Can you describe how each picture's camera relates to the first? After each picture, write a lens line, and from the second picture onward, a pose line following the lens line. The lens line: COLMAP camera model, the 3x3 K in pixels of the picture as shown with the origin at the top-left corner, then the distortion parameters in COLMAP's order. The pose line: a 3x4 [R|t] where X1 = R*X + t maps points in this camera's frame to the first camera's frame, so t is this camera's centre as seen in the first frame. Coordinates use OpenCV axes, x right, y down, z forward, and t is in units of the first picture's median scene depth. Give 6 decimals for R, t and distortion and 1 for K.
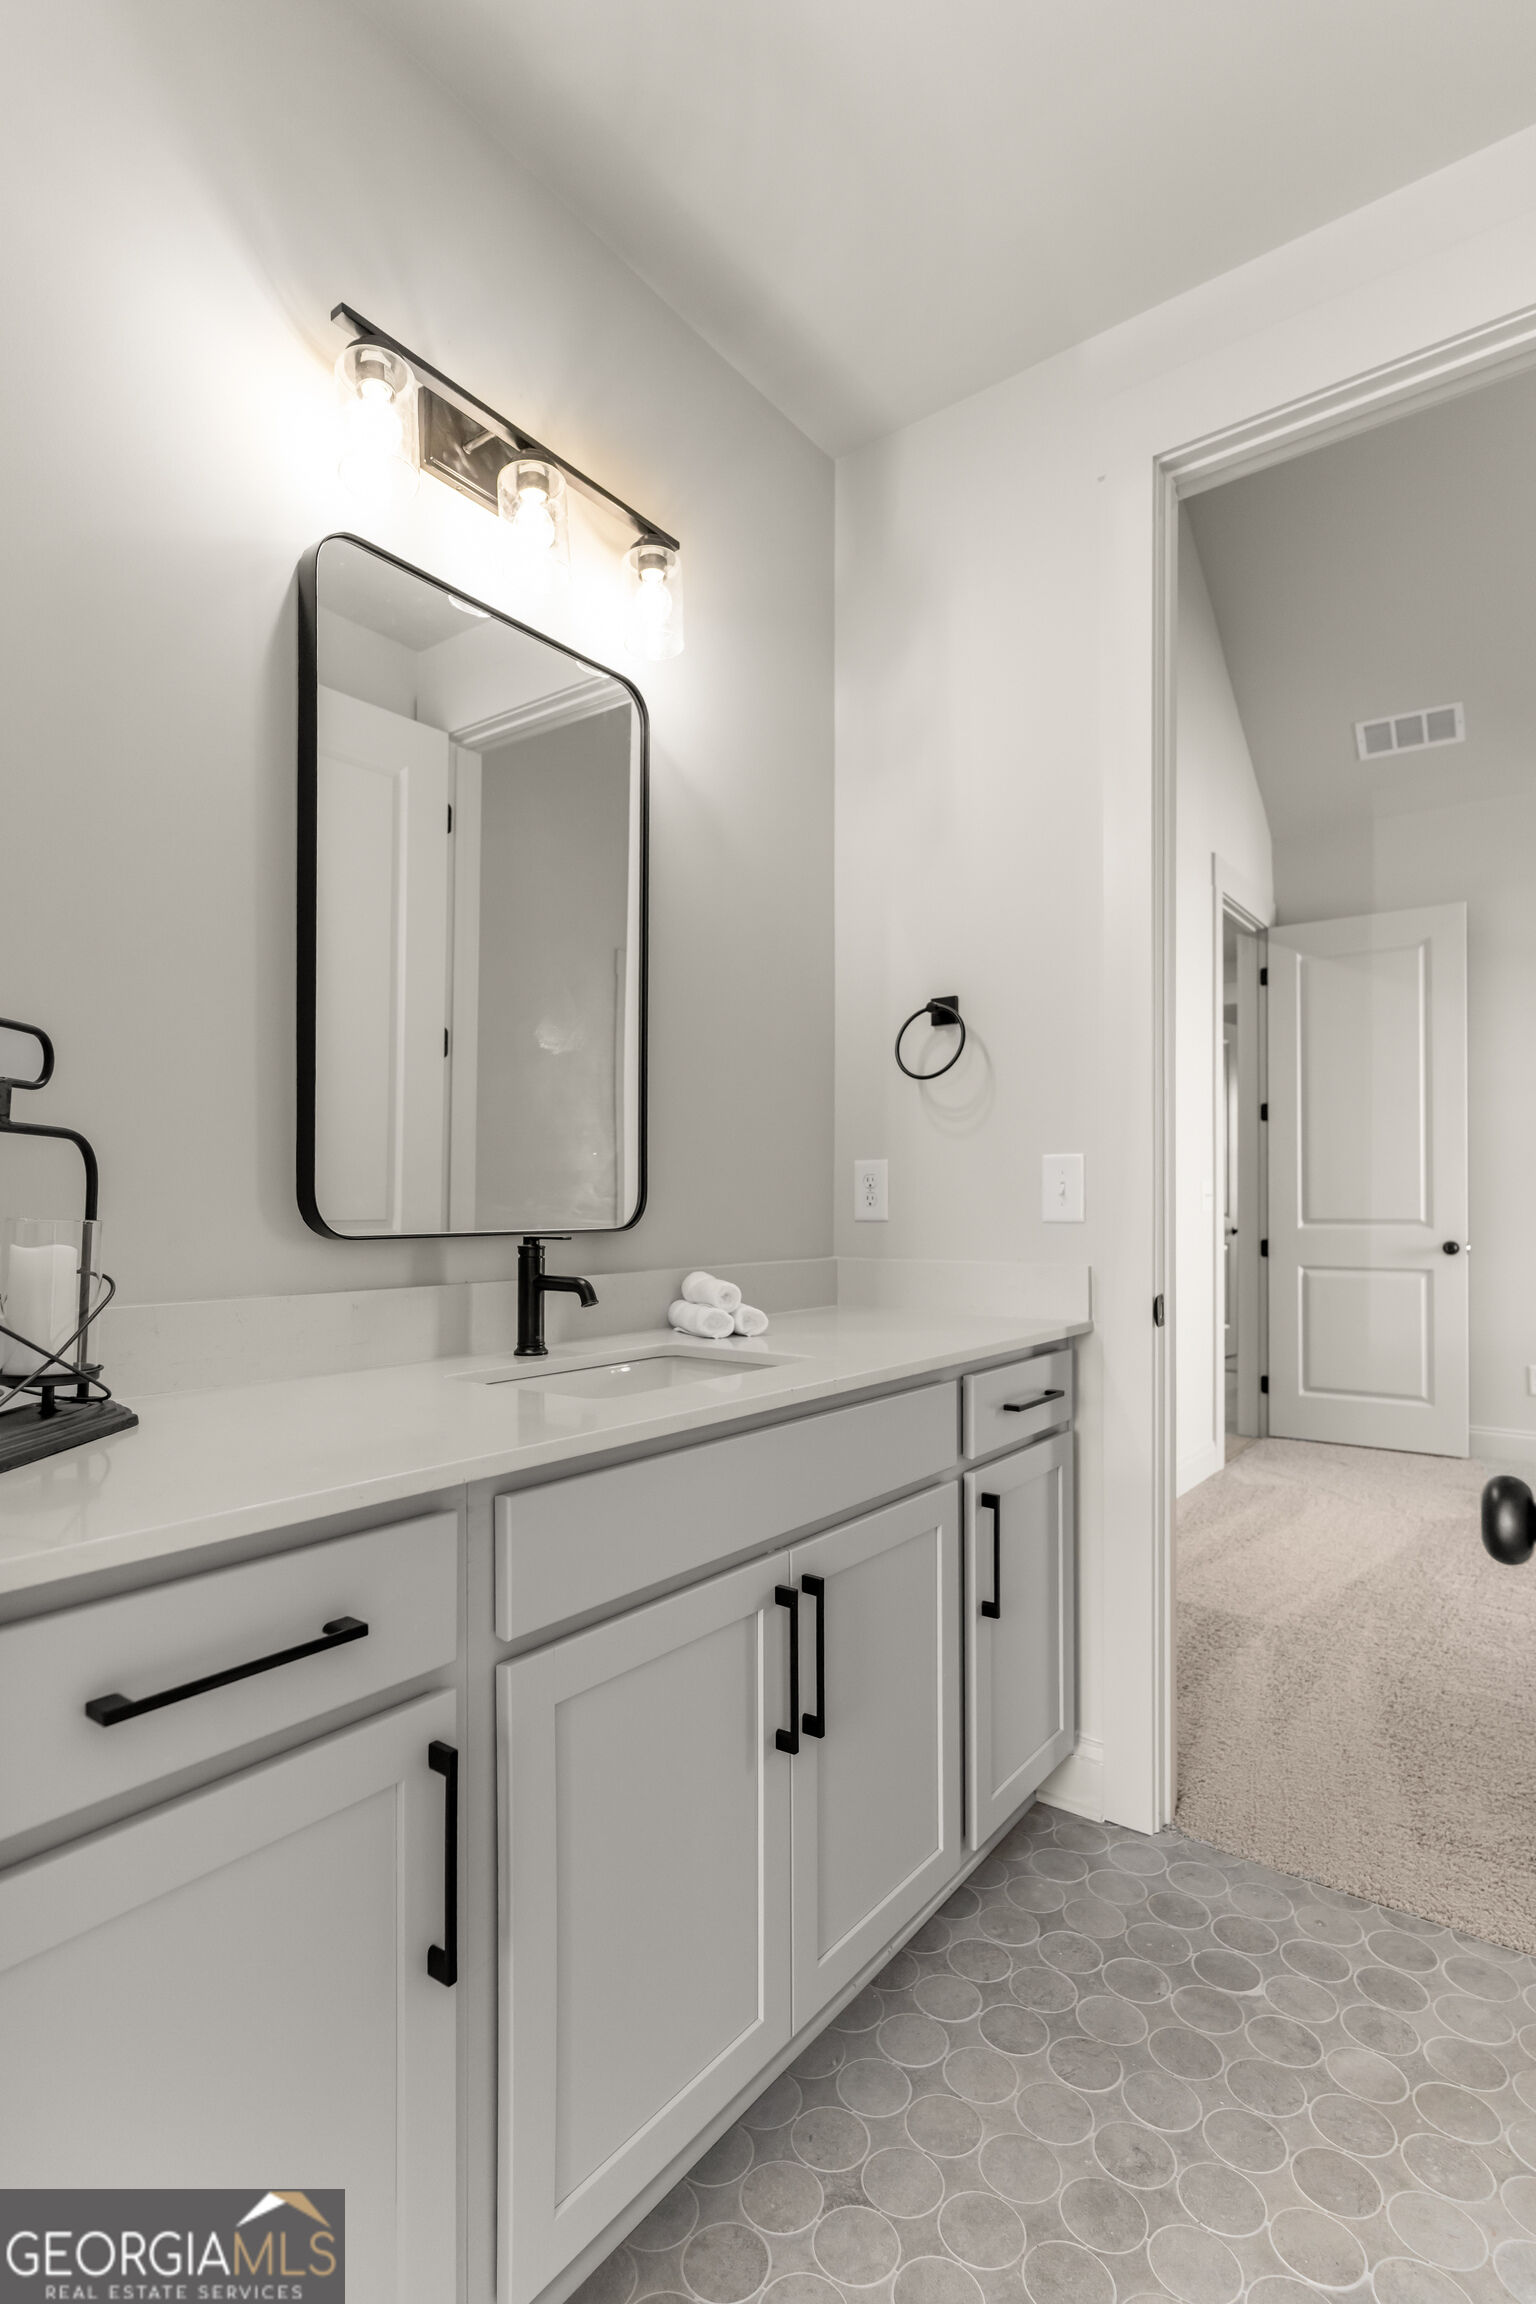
lens RADIAL K [[1103.0, 0, 678.6], [0, 1103.0, 1229.7], [0, 0, 1]] dist [0.005114, -0.002076]
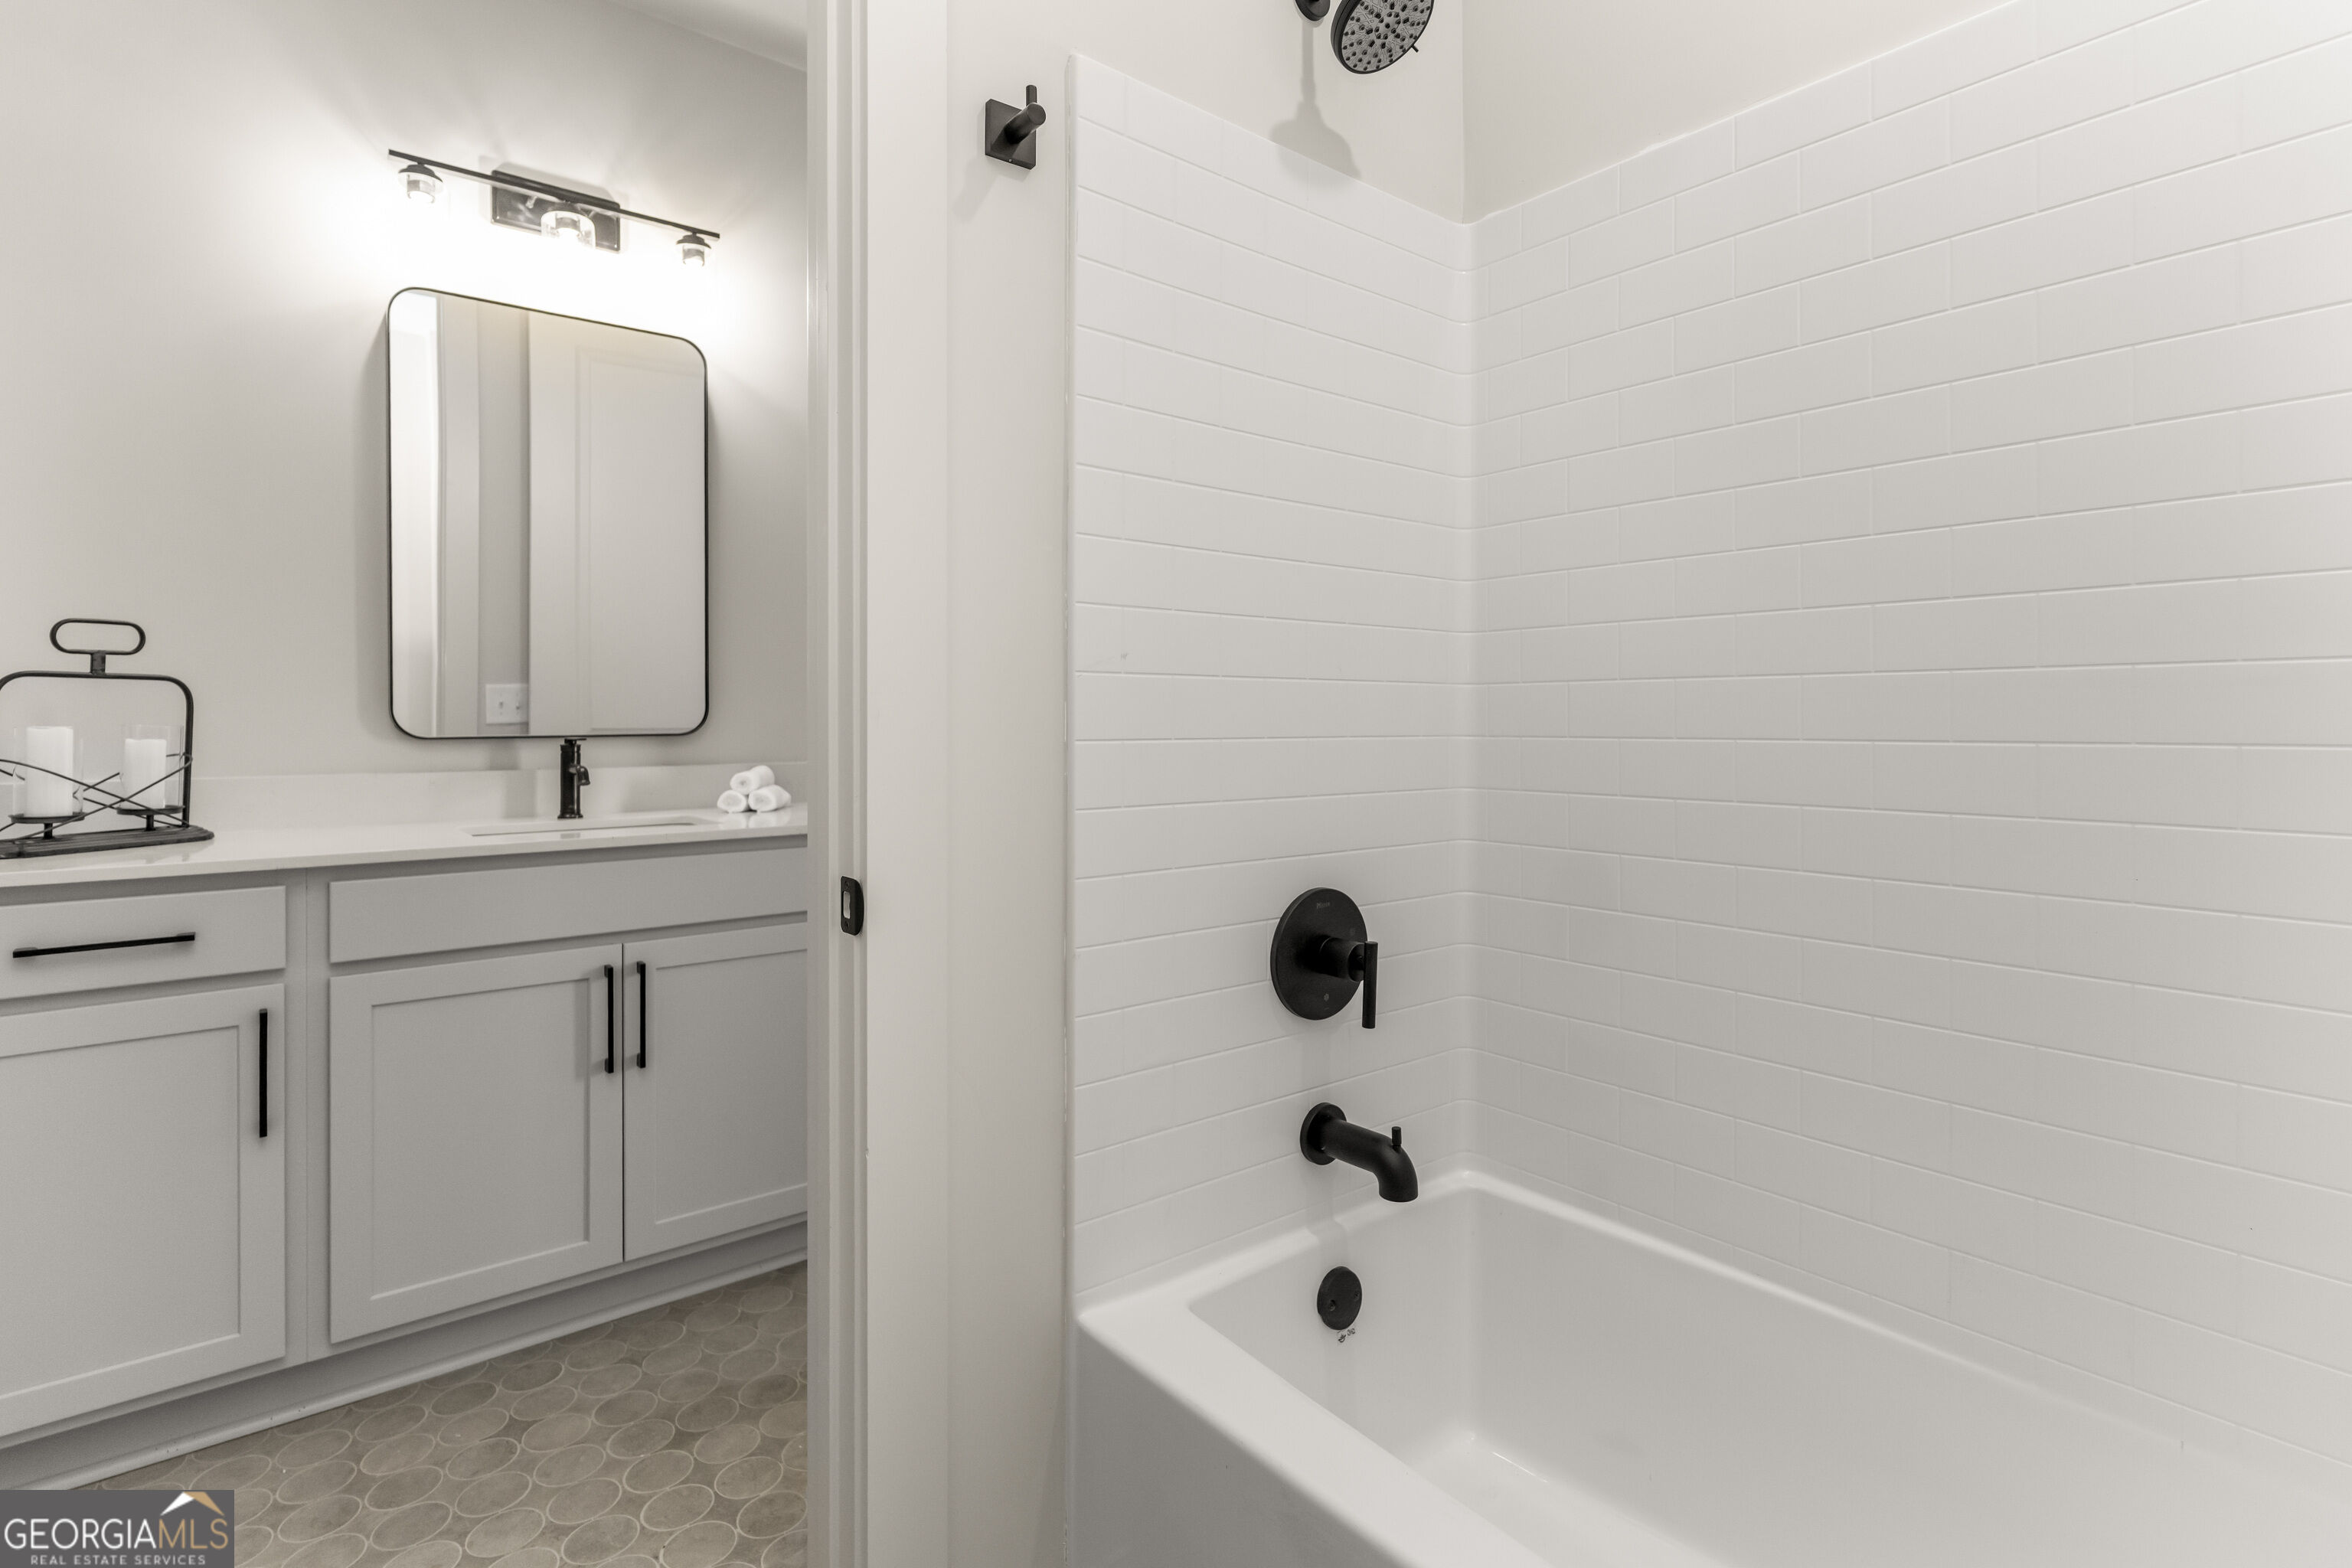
lens RADIAL K [[1126.0, 0, 1140.9], [0, 1126.0, 751.5], [0, 0, 1]] dist [0.005114, -0.002076]
pose [[0.972081, 0.008526, -0.234489, 0.974183], [-0.005744, 0.999905, 0.012543, 0.000895], [0.234574, -0.010846, 0.972038, -0.286457]]
